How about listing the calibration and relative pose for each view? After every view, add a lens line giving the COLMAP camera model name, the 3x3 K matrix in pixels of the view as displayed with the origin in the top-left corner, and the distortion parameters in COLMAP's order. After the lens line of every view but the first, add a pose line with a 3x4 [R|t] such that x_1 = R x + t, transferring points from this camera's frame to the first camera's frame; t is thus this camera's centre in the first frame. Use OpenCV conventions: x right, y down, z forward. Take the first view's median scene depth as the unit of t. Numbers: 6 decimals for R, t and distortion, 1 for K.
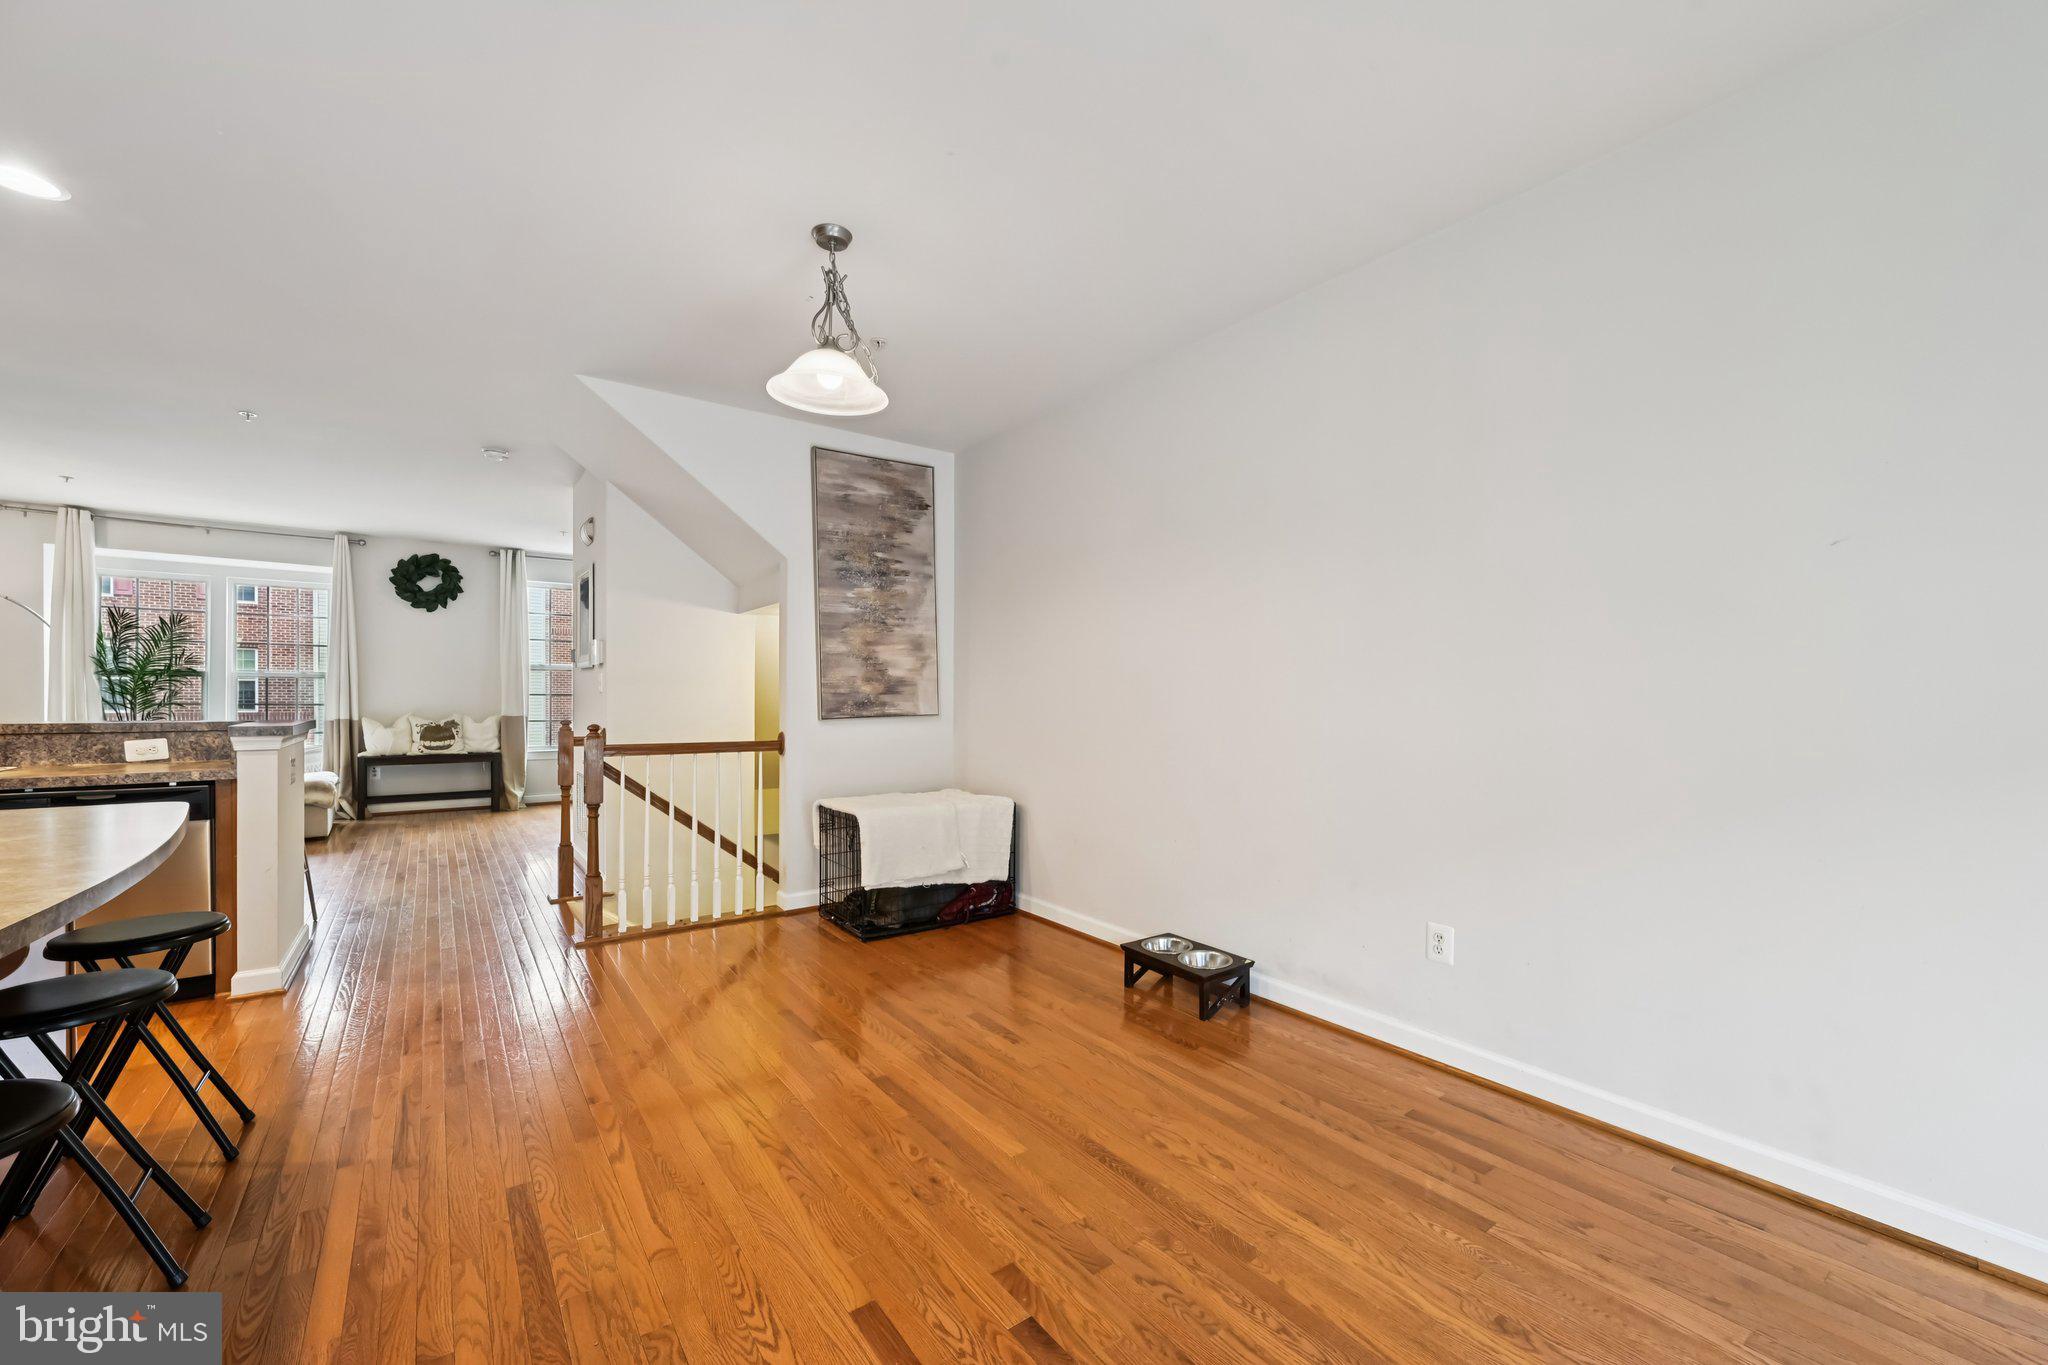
lens RADIAL K [[815.7, 0, 1039.2], [0, 815.7, 705.4], [0, 0, 1]] dist [0.000253, -0.000222]
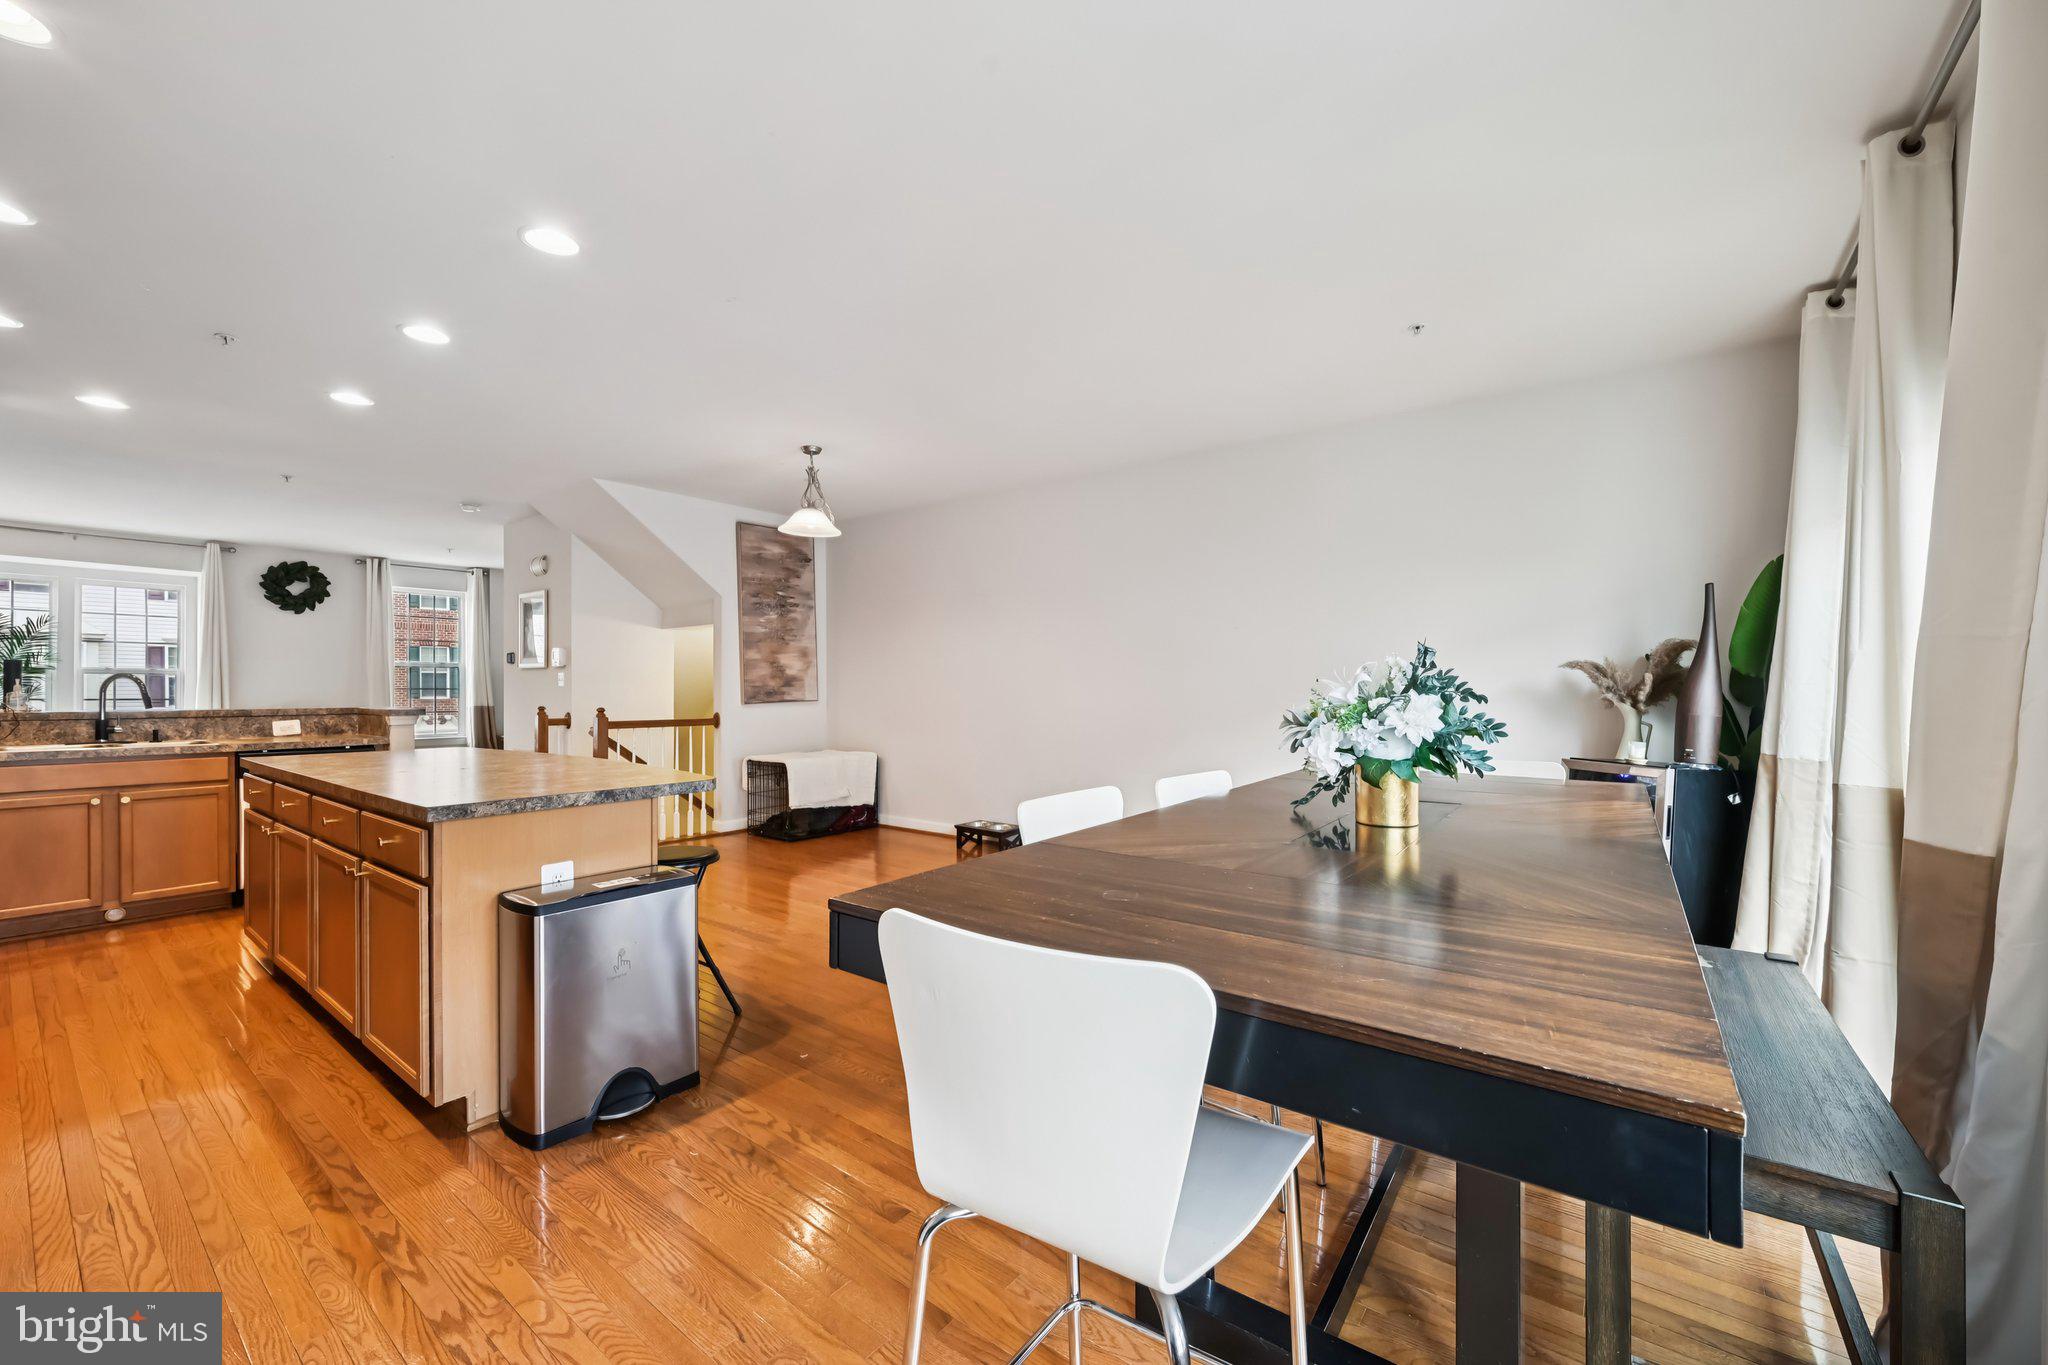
lens RADIAL K [[810.6, 0, 1029.7], [0, 810.6, 692.0], [0, 0, 1]] dist [0.001632, 0.000206]
pose [[0.963500, -0.006735, 0.267624, -0.153763], [0.008175, 0.999957, -0.004265, 0.005870], [-0.267584, 0.006297, 0.963514, -0.545717]]
